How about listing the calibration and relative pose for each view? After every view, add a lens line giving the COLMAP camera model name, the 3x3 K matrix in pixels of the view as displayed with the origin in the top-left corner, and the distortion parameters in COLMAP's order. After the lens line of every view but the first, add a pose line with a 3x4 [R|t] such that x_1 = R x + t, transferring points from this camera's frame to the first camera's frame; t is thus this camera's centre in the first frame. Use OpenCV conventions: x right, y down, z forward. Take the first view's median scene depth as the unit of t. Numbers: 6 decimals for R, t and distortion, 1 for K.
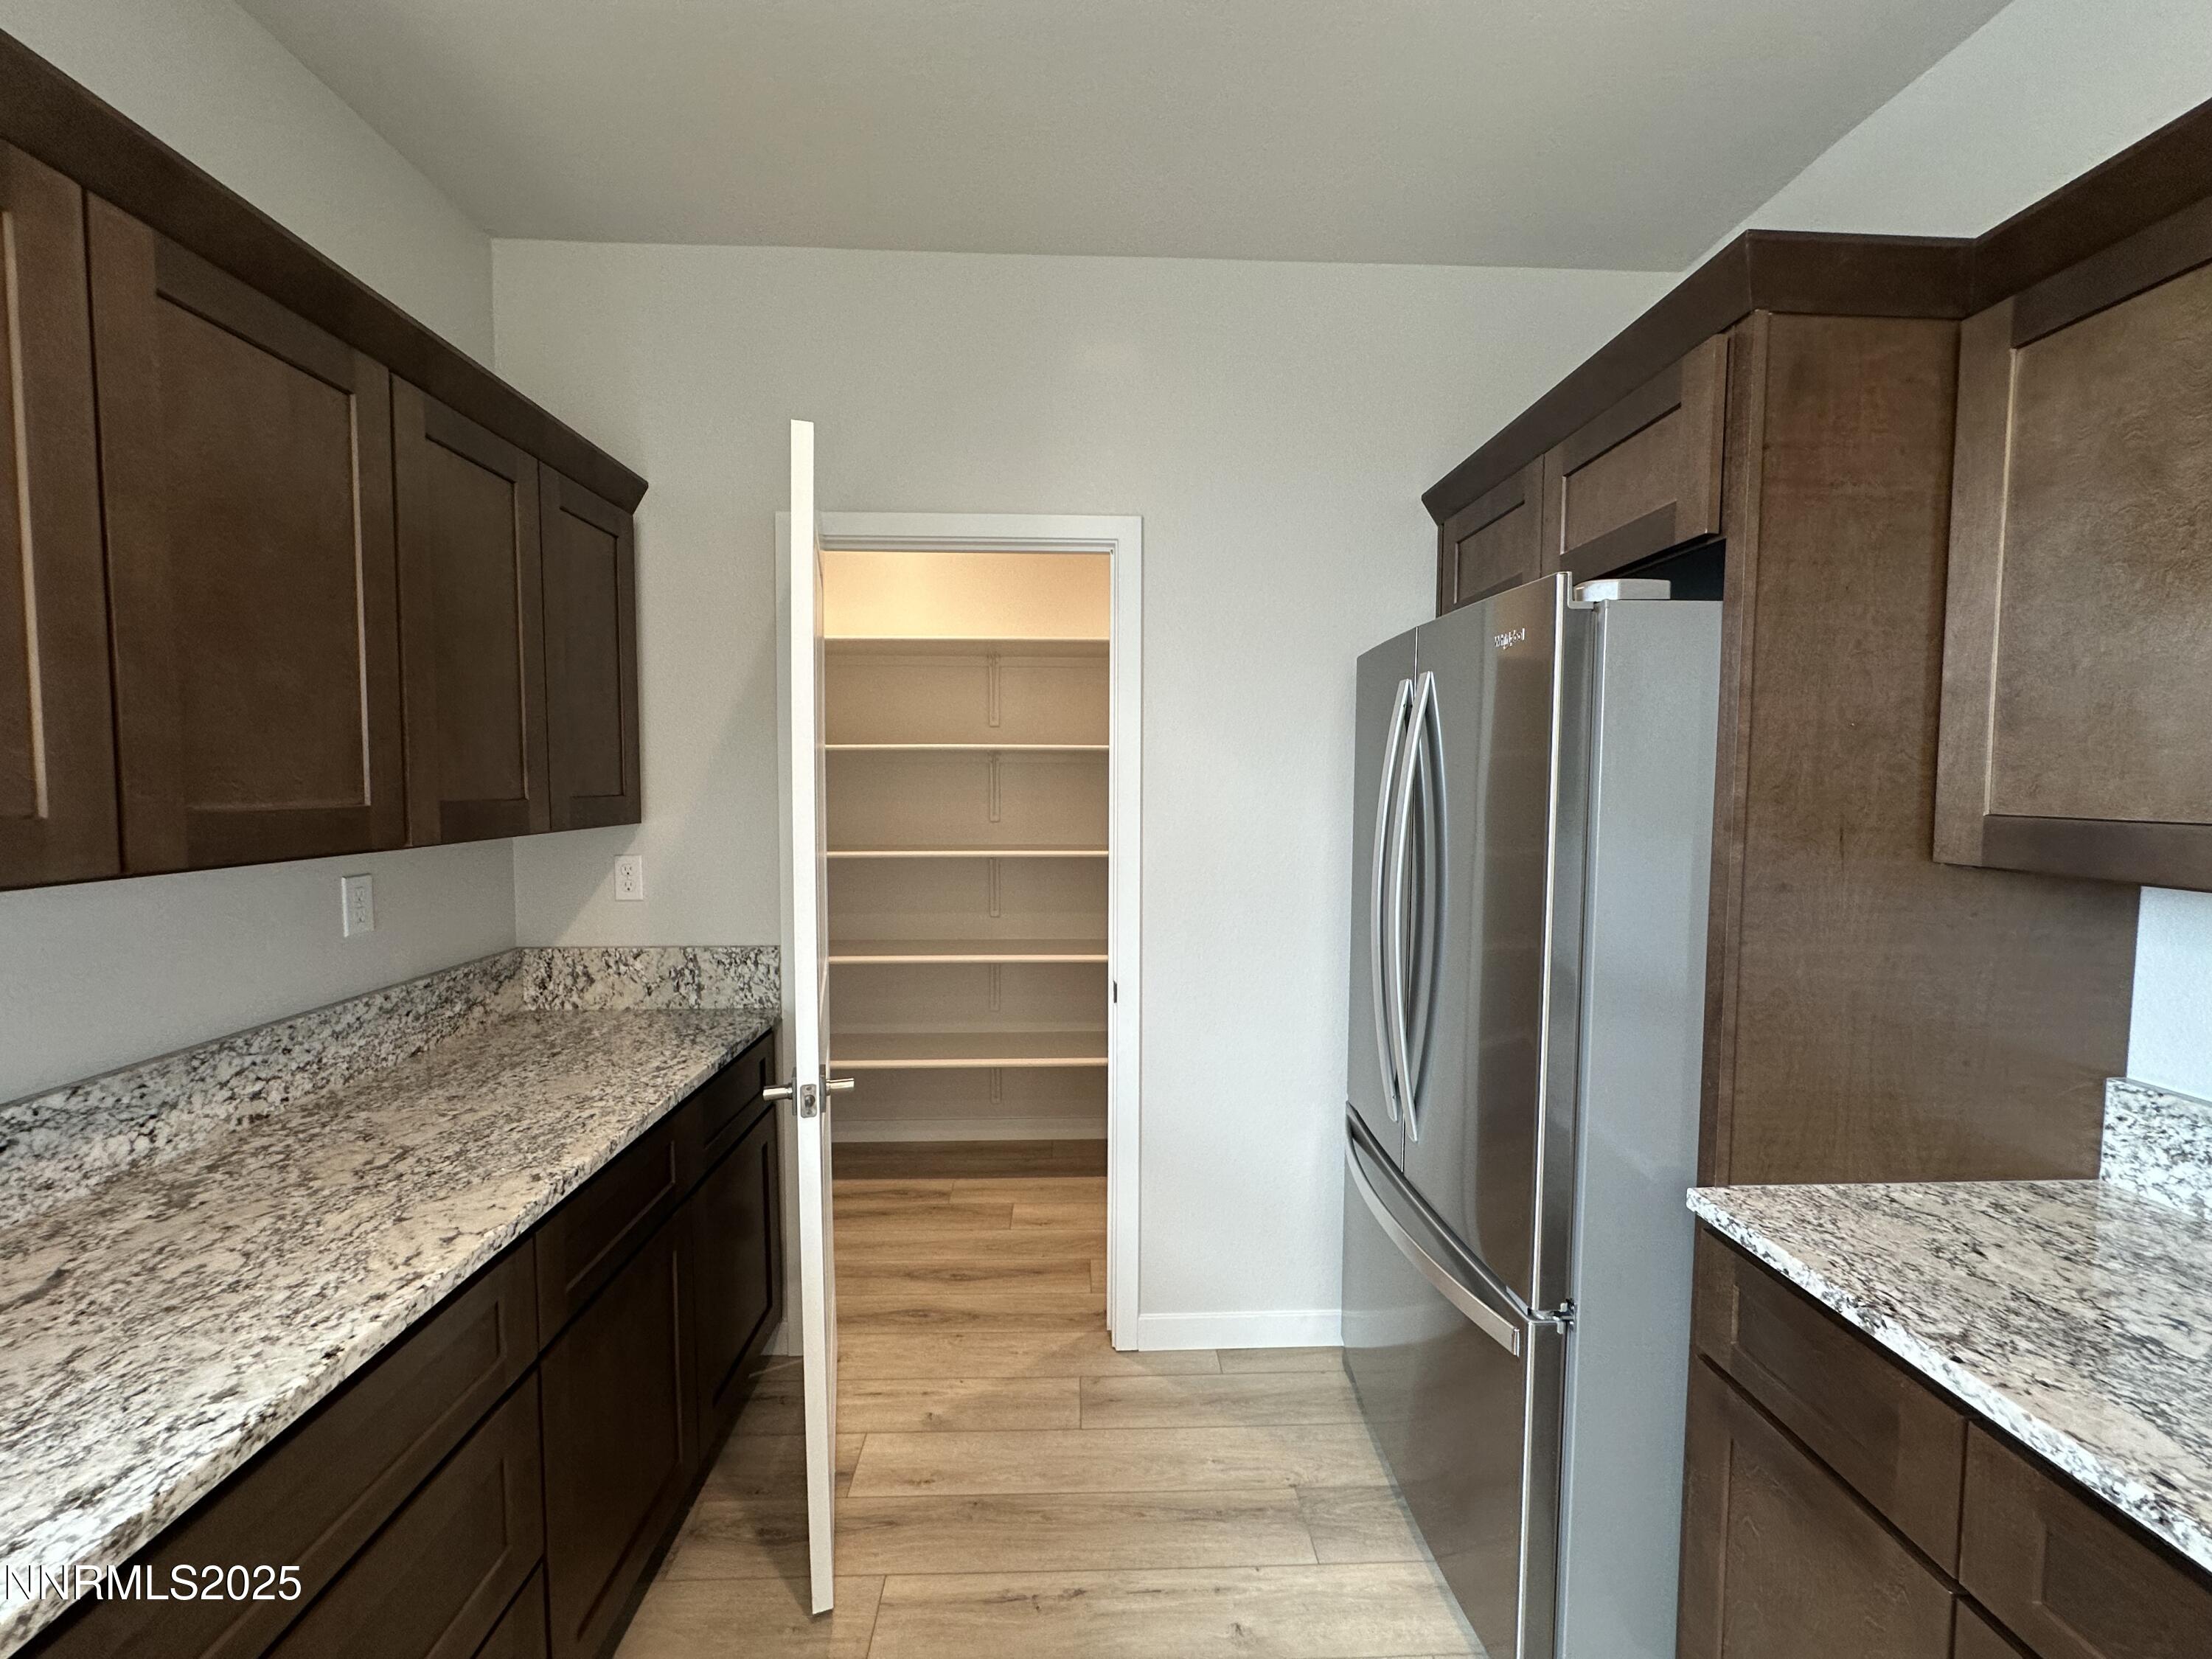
lens RADIAL K [[886.3, 0, 1107.8], [0, 886.3, 825.9], [0, 0, 1]] dist [-0.004956, 0.001143]
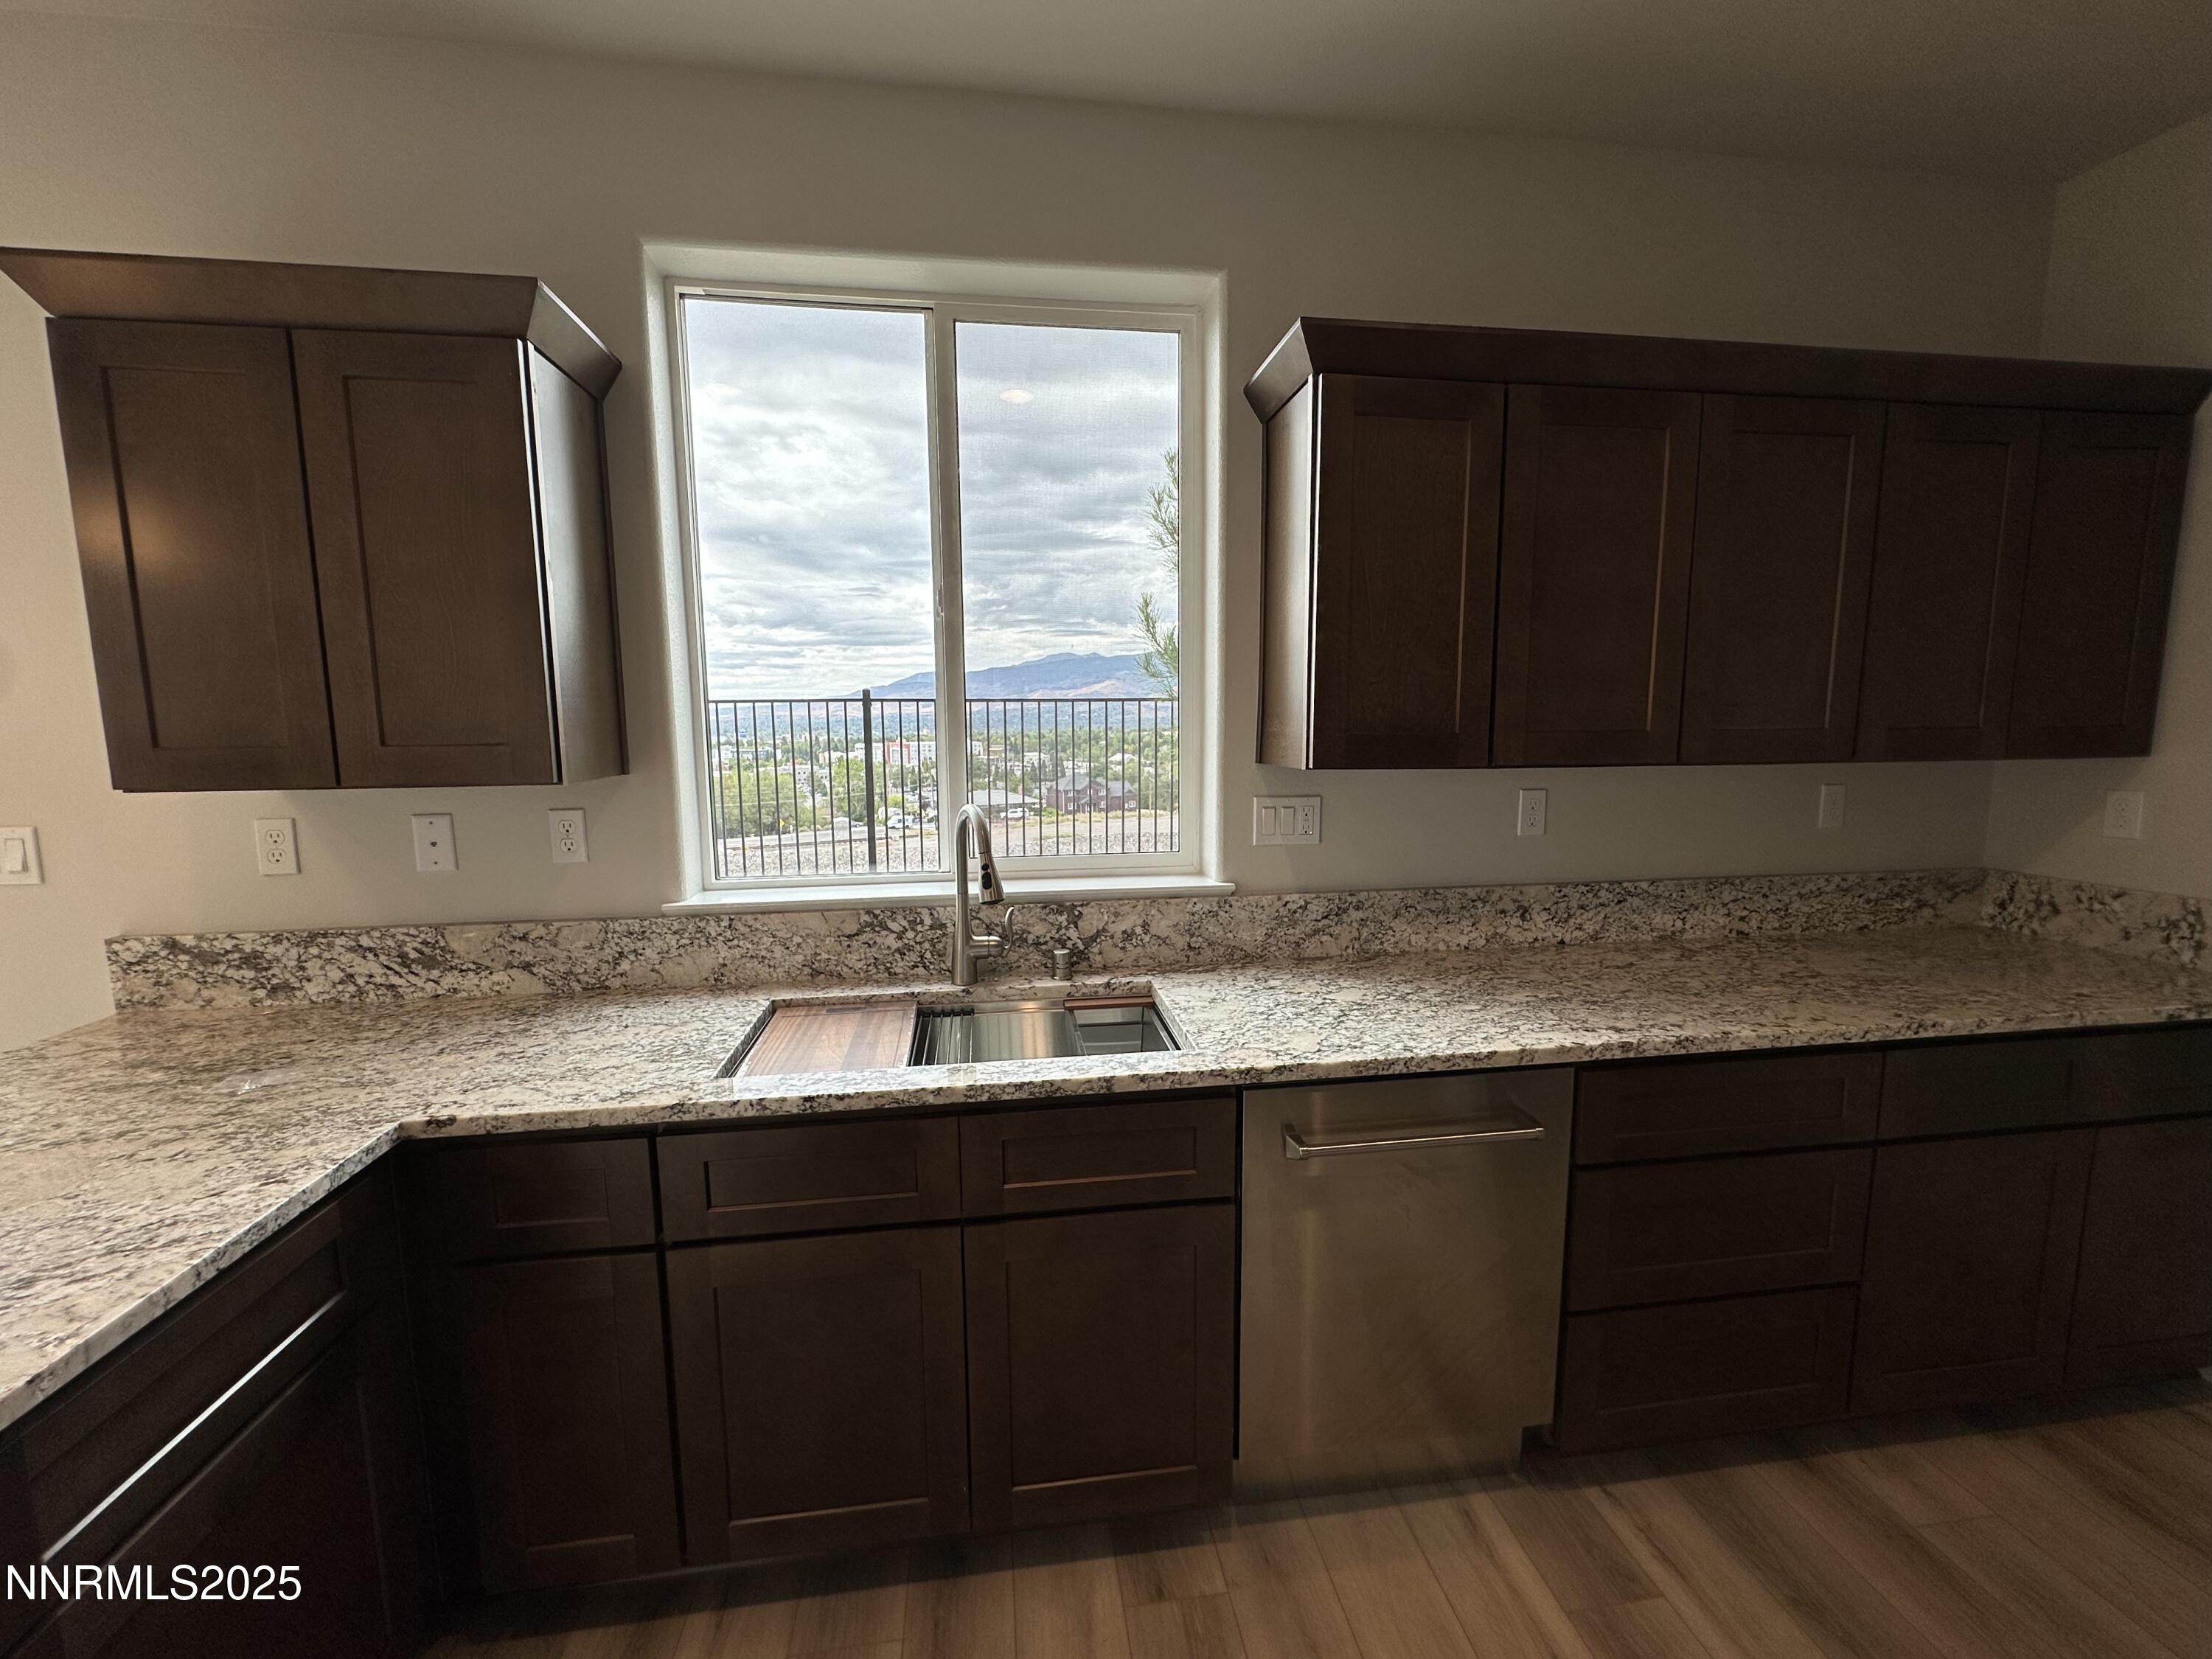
lens RADIAL K [[886.3, 0, 1103.6], [0, 886.3, 832.0], [0, 0, 1]] dist [-0.004956, 0.001143]
pose [[0.098305, 0.122682, -0.987565, 0.487975], [-0.045507, 0.991888, 0.118689, 0.026301], [0.994115, 0.033273, 0.103091, -0.308435]]
